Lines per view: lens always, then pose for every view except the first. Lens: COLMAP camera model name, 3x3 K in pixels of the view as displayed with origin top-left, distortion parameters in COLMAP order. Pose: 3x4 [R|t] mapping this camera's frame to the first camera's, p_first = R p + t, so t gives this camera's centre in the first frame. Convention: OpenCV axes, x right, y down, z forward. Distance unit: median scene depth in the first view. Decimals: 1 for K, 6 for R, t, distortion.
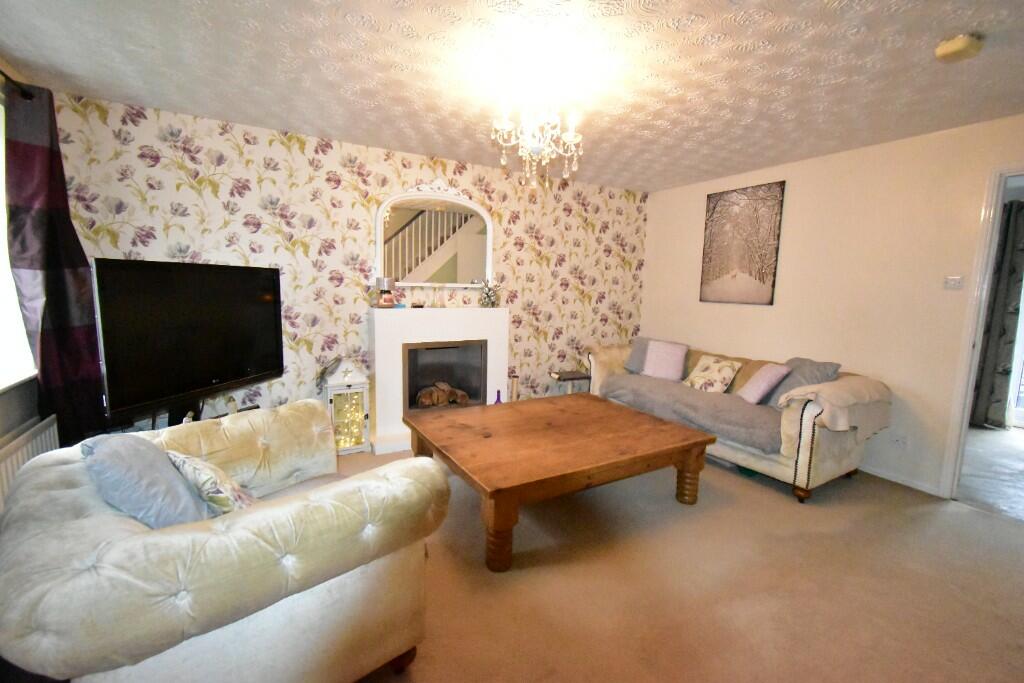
lens RADIAL K [[441.9, 0, 512.0], [0, 441.9, 341.5], [0, 0, 1]] dist [0.000942, -0.000227]
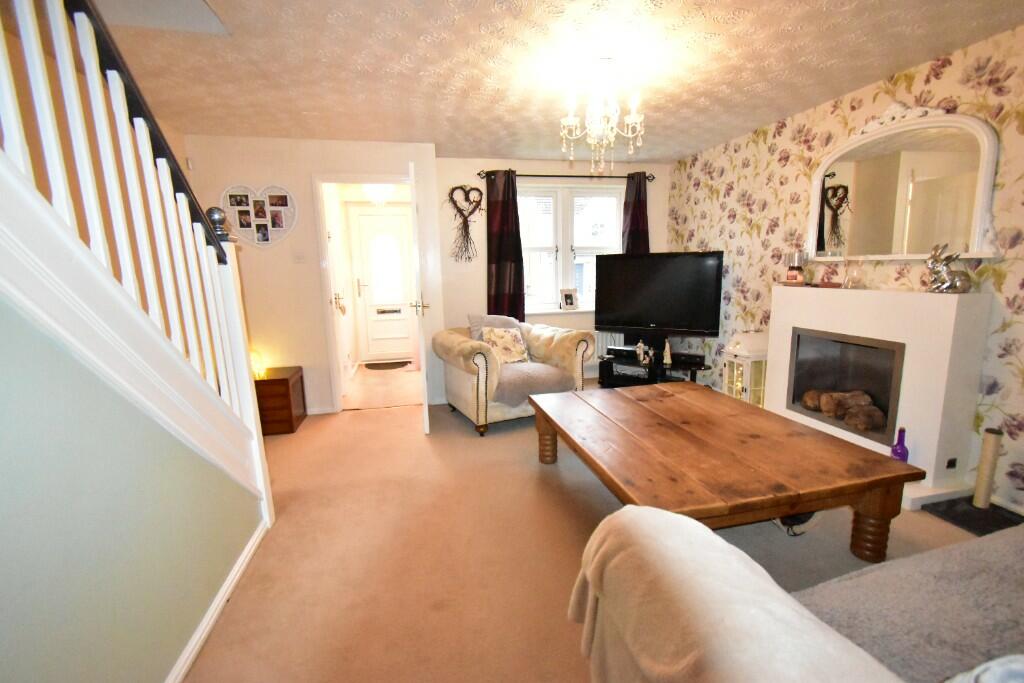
lens RADIAL K [[441.9, 0, 512.0], [0, 441.9, 341.5], [0, 0, 1]] dist [0.000942, -0.000227]
pose [[-0.274982, 0.147480, -0.950071, 0.791585], [-0.098515, 0.978642, 0.180429, -0.074158], [0.956389, 0.143211, -0.254580, 0.716743]]
